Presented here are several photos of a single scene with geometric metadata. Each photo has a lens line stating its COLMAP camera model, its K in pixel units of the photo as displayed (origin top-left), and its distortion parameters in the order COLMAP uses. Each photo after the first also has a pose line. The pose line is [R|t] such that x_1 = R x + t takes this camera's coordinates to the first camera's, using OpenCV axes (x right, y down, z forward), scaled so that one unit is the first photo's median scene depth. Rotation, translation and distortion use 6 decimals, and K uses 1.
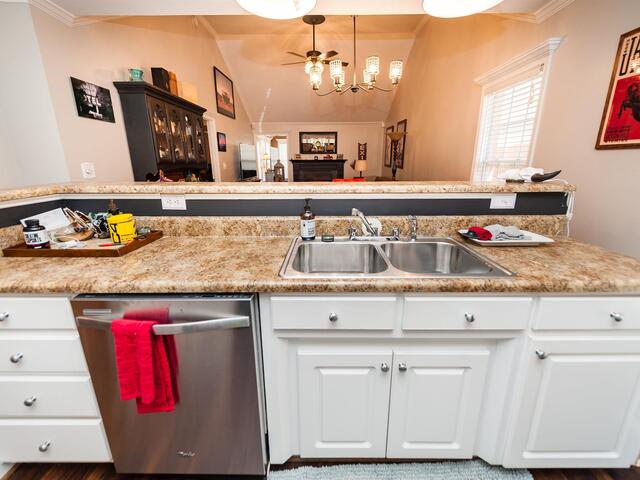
lens RADIAL K [[284.8, 0, 322.2], [0, 284.8, 241.0], [0, 0, 1]] dist [0.000881, -0.000260]
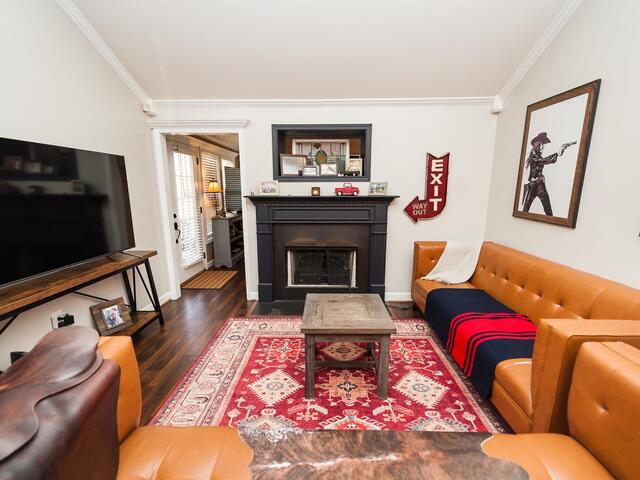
lens RADIAL K [[284.8, 0, 322.2], [0, 284.8, 241.0], [0, 0, 1]] dist [0.000881, -0.000260]
pose [[0.999914, 0.005178, -0.012026, -0.007032], [-0.006154, 0.996563, -0.082604, -0.194363], [0.011557, 0.082671, 0.996510, 0.626247]]
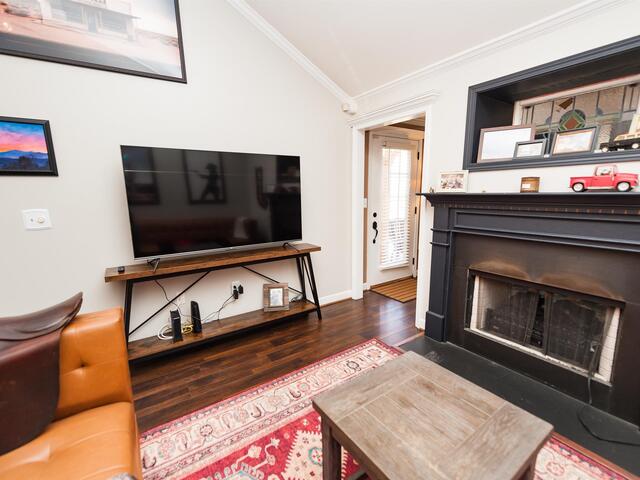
lens RADIAL K [[291.1, 0, 320.0], [0, 291.1, 241.3], [0, 0, 1]] dist [0.000334, -0.000118]
pose [[0.567983, 0.133315, -0.812171, 0.073941], [-0.203512, 0.978900, 0.018359, -0.221334], [0.797482, 0.154859, 0.583130, 0.750336]]
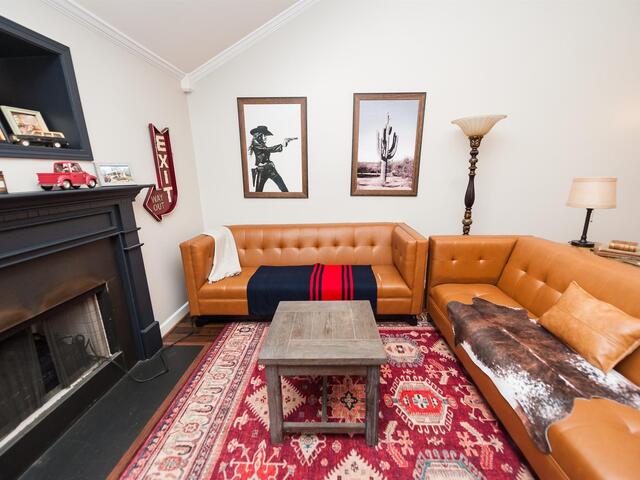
lens RADIAL K [[282.4, 0, 320.0], [0, 282.4, 240.0], [0, 0, 1]] dist [0.032675, -0.012903]
pose [[0.039438, -0.229183, 0.972584, -0.158430], [0.286800, 0.934983, 0.208692, -0.248250], [-0.957178, 0.270707, 0.102604, 0.836737]]
